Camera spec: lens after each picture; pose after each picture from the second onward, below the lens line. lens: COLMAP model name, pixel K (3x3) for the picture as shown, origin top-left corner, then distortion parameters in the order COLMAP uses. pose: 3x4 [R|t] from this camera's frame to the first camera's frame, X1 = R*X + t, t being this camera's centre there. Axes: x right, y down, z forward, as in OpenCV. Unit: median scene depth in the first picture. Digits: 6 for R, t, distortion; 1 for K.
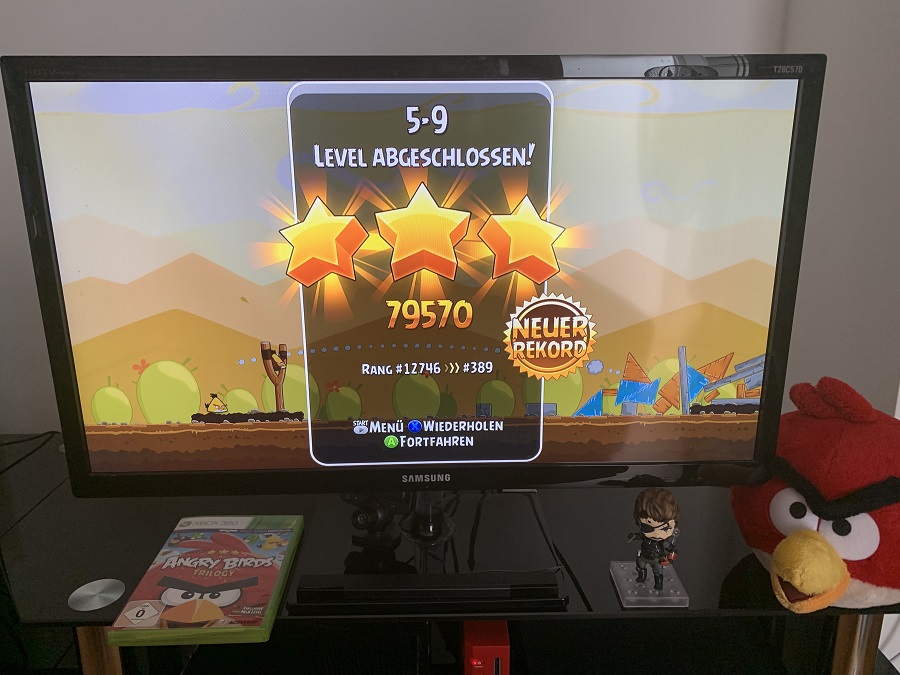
lens RADIAL K [[683.4, 0, 451.3], [0, 683.4, 332.8], [0, 0, 1]] dist [-0.001609, -0.012368]
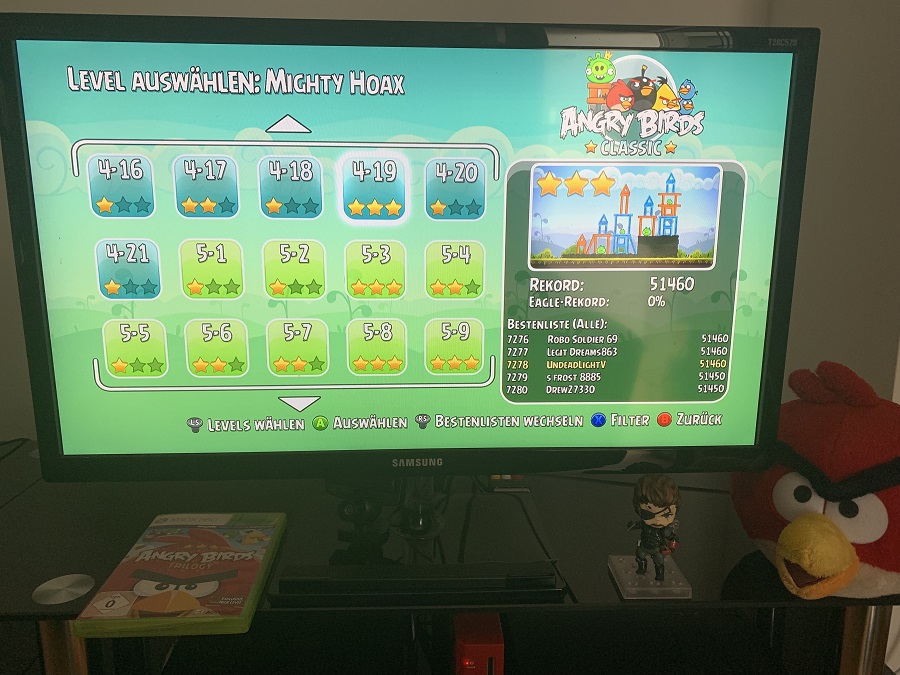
lens RADIAL K [[683.4, 0, 450.6], [0, 683.4, 335.6], [0, 0, 1]] dist [-0.001609, -0.012368]
pose [[0.999683, 0.006768, 0.024244, -0.014815], [-0.005196, 0.997916, -0.064319, 0.098018], [-0.024629, 0.064172, 0.997635, 0.032510]]
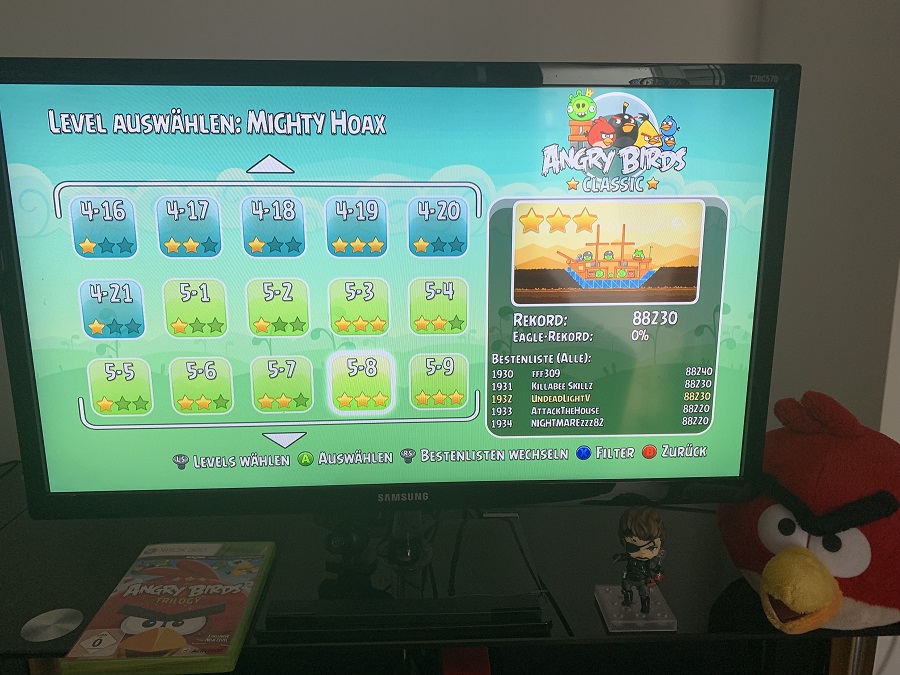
lens RADIAL K [[683.4, 0, 450.6], [0, 683.4, 335.4], [0, 0, 1]] dist [-0.001609, -0.012368]
pose [[0.999706, -0.000160, 0.024232, 0.006884], [0.001612, 0.998203, -0.059899, 0.044417], [-0.024178, 0.059921, 0.997910, 0.026468]]
